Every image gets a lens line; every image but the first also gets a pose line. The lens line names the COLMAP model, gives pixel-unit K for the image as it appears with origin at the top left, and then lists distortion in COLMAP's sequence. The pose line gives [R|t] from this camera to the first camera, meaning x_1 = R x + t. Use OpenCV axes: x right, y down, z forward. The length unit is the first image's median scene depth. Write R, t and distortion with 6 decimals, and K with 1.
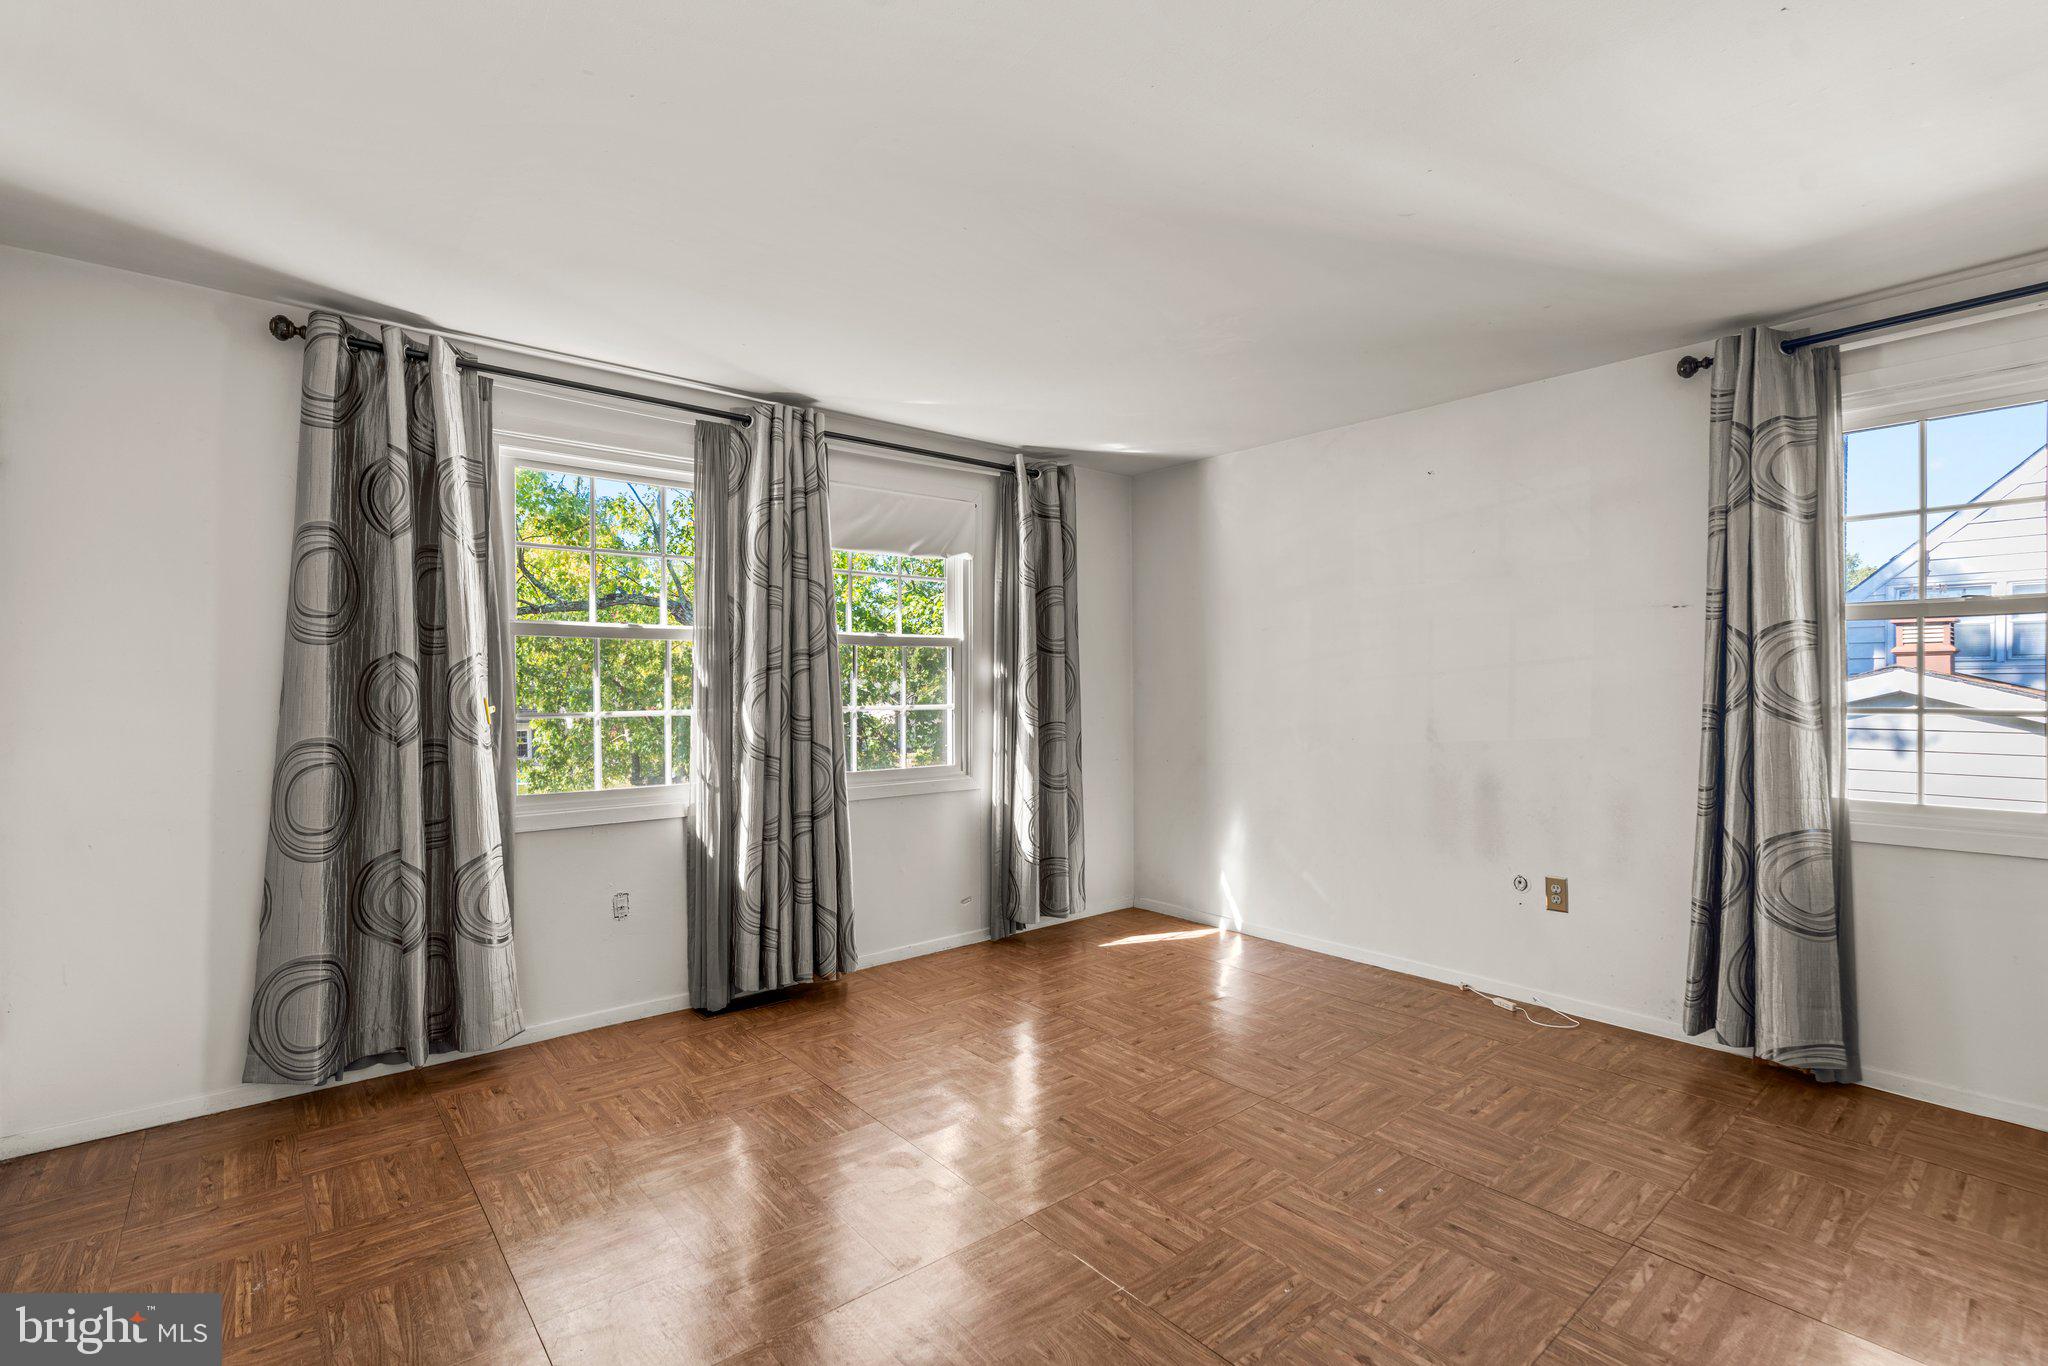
lens RADIAL K [[926.7, 0, 1020.9], [0, 926.7, 690.2], [0, 0, 1]] dist [-0.009122, 0.002972]
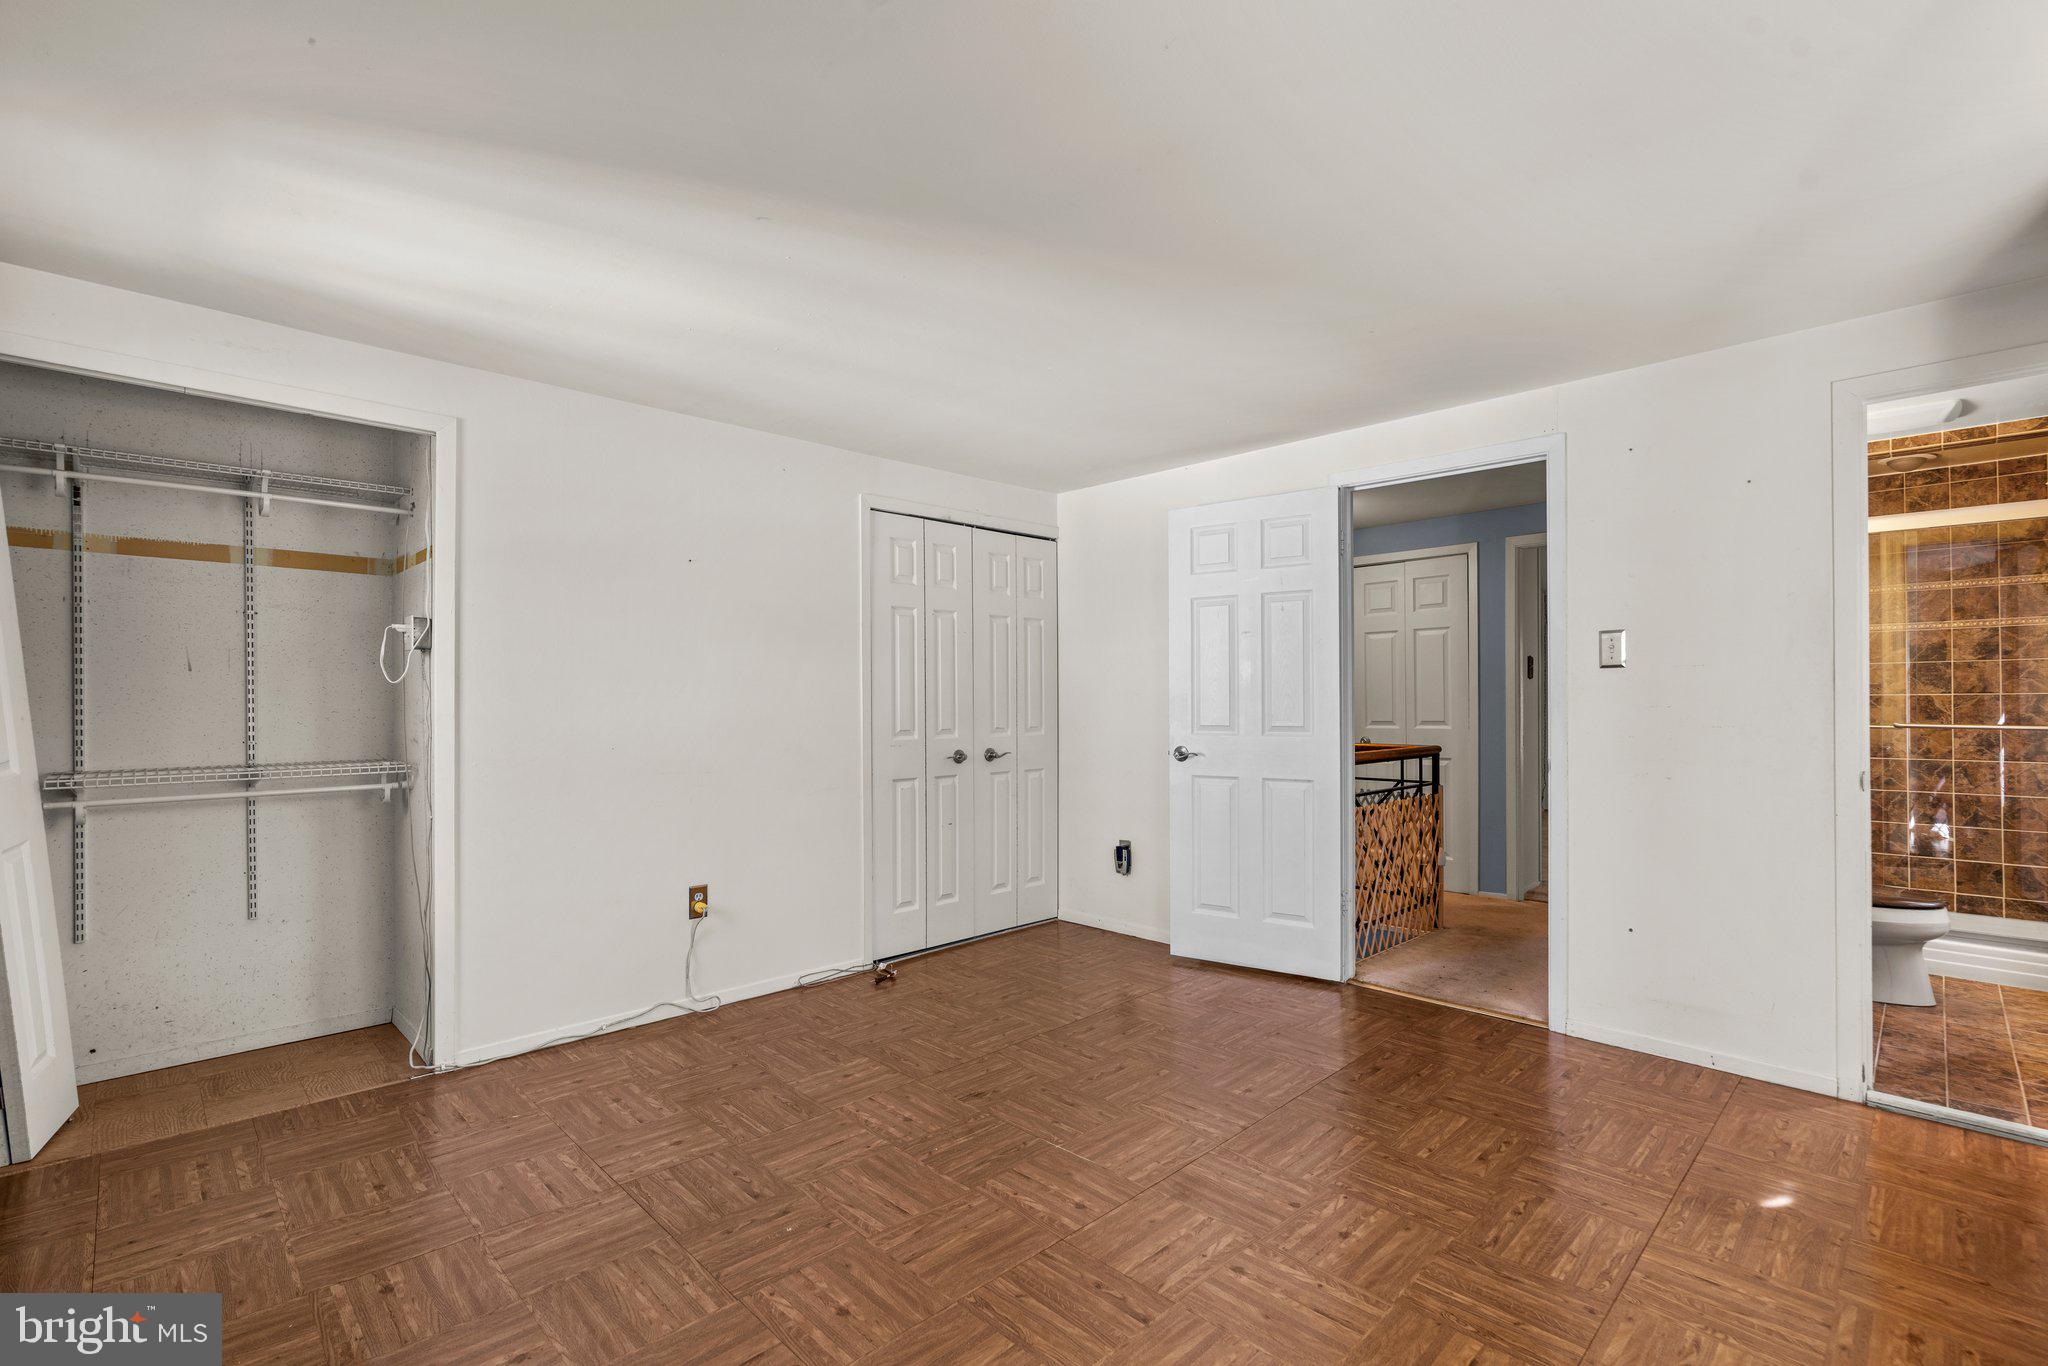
lens RADIAL K [[926.7, 0, 1027.6], [0, 926.7, 693.8], [0, 0, 1]] dist [-0.009122, 0.002972]
pose [[-0.996774, 0.004586, -0.080131, 0.225013], [0.004845, 0.999984, -0.003047, -0.009140], [0.080115, -0.003426, -0.996780, 2.046370]]
